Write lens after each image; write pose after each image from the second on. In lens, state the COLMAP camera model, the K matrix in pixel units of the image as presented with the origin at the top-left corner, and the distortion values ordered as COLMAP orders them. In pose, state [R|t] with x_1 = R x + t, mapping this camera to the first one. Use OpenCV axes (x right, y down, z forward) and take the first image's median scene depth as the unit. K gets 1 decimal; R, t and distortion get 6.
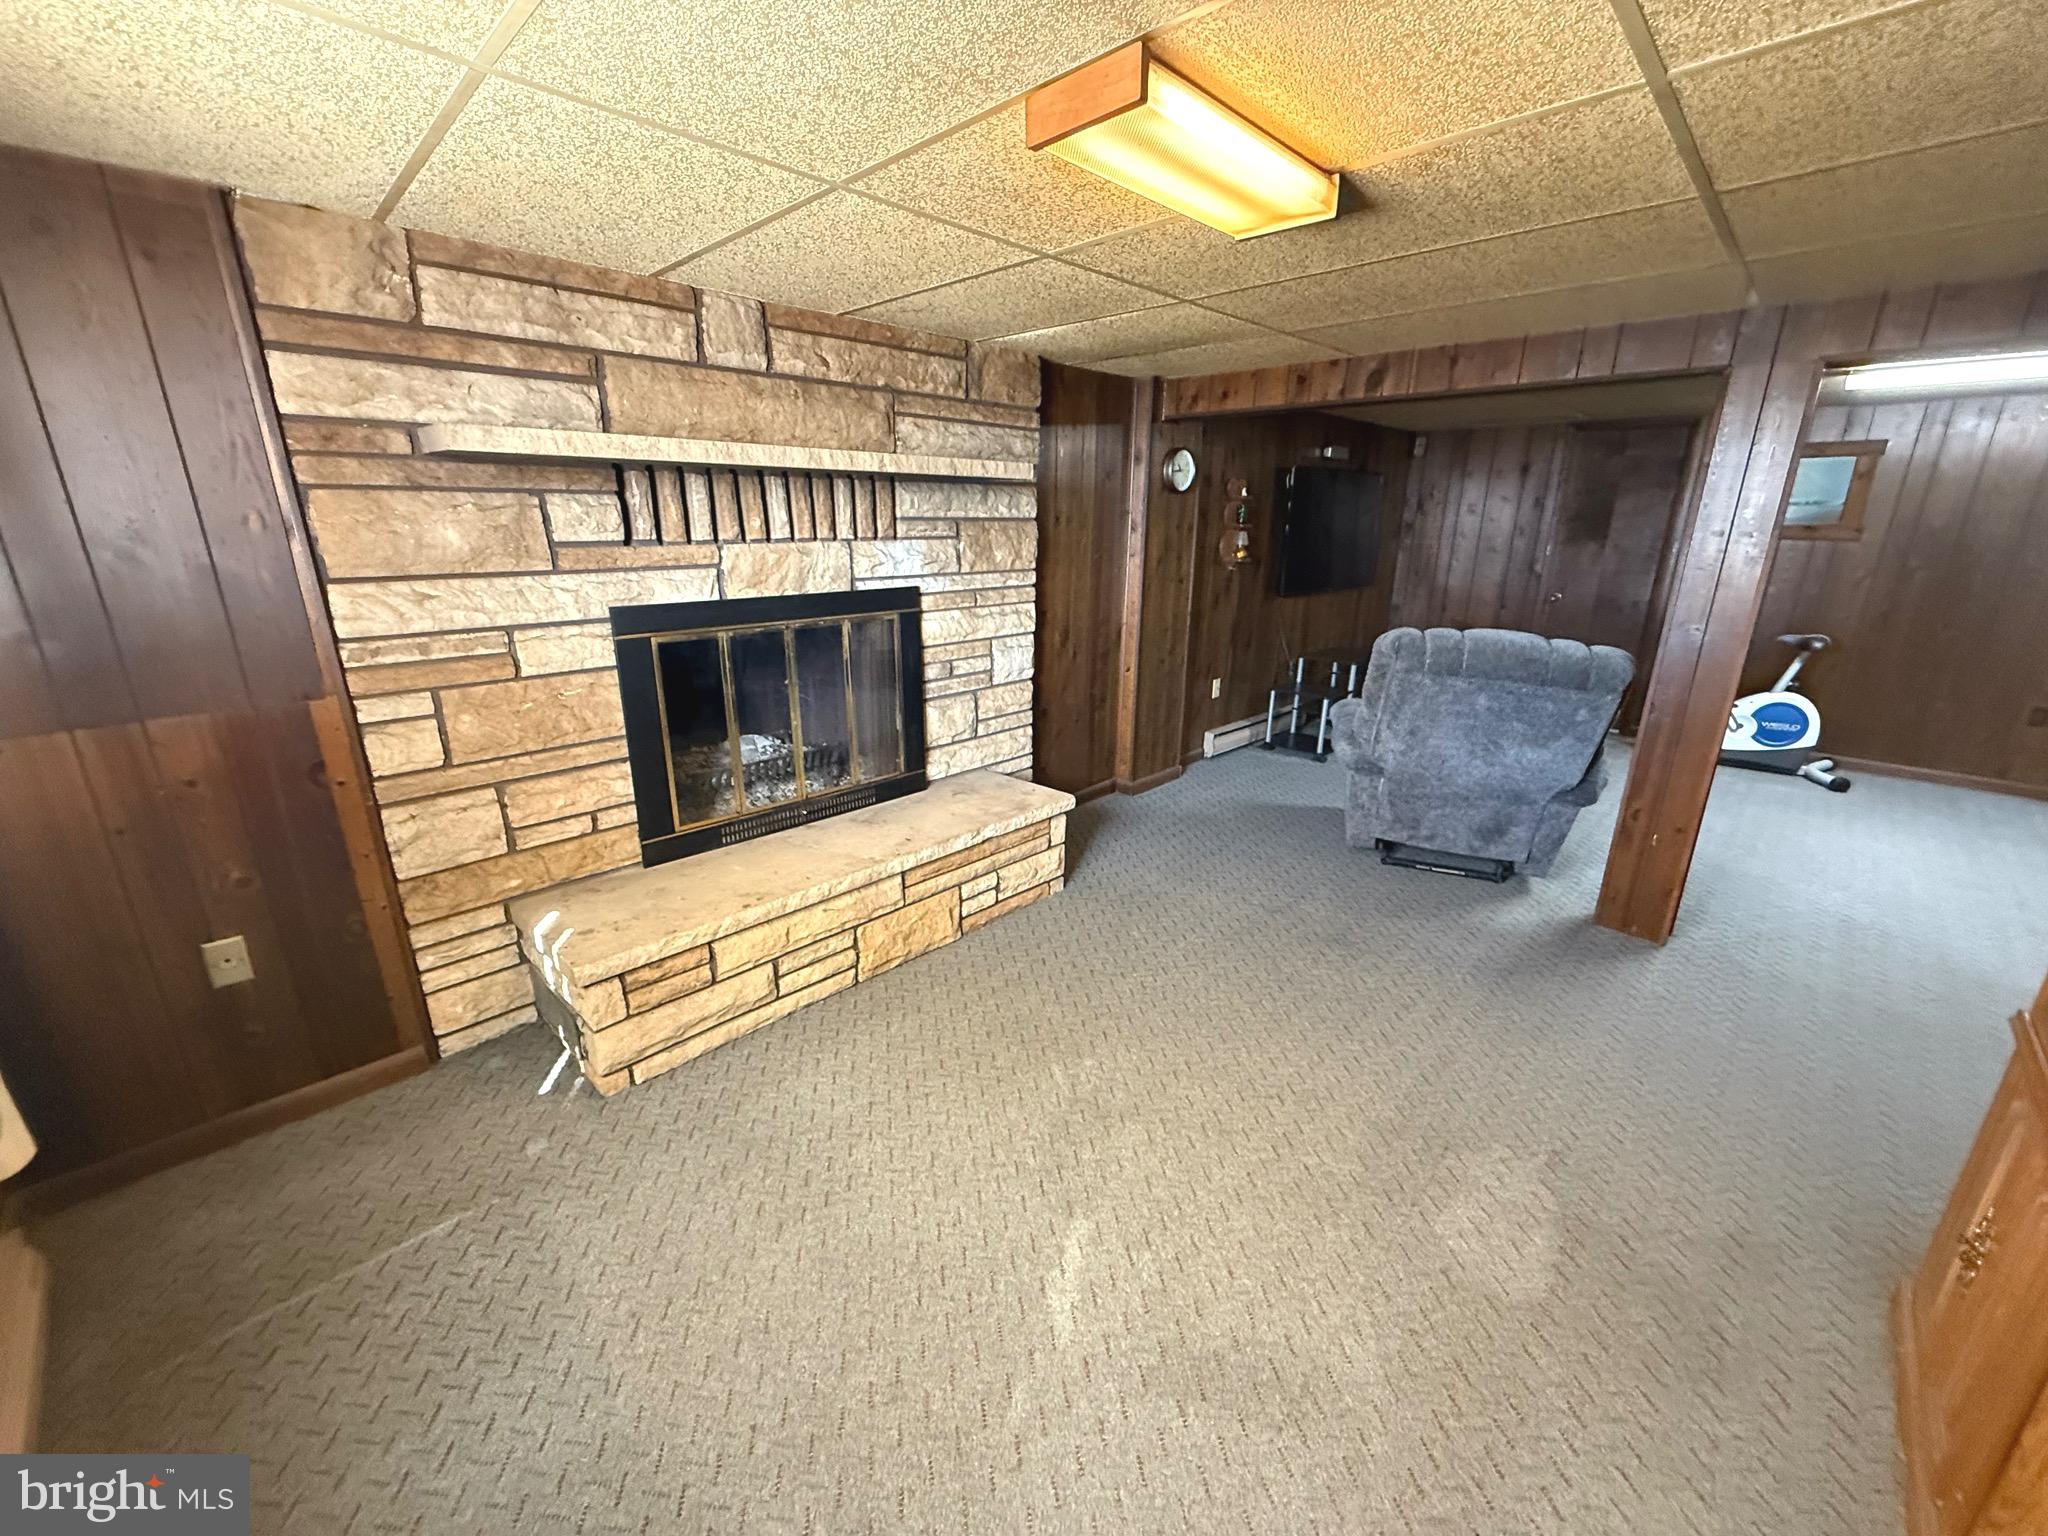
lens RADIAL K [[813.0, 0, 1018.6], [0, 813.0, 768.9], [0, 0, 1]] dist [-0.000034, -0.000058]
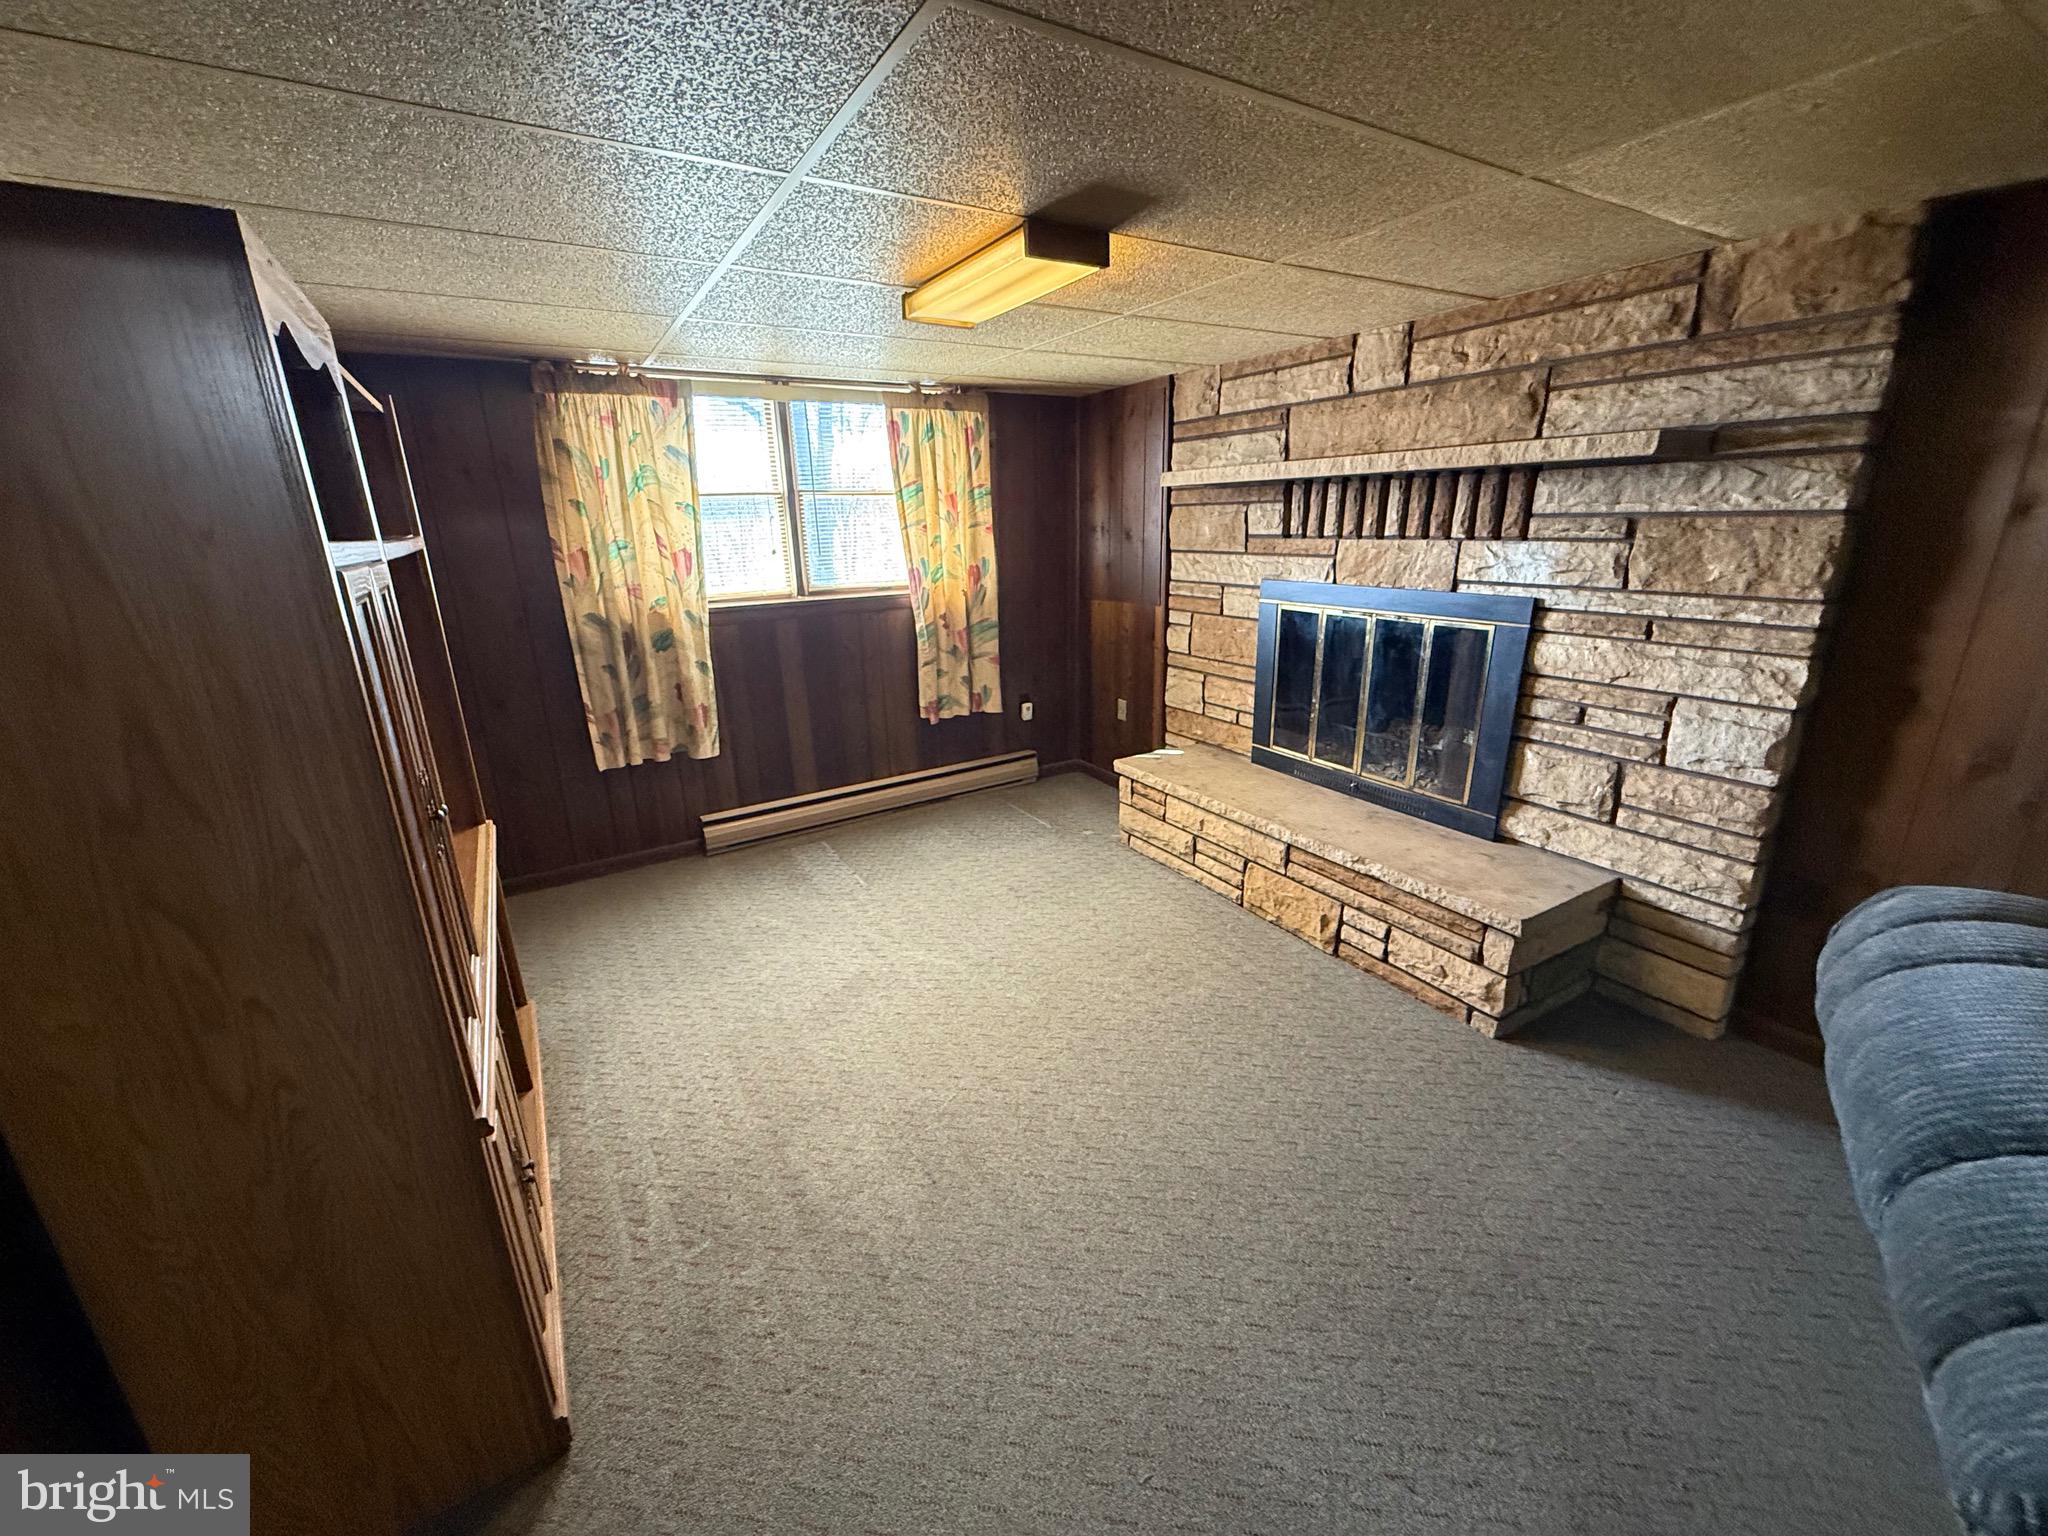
lens RADIAL K [[813.0, 0, 1019.7], [0, 813.0, 770.1], [0, 0, 1]] dist [-0.000034, -0.000058]
pose [[-0.255847, 0.287144, -0.923087, 0.926489], [-0.267674, 0.896492, 0.353061, -0.250032], [0.928920, 0.337416, -0.152504, 0.798829]]
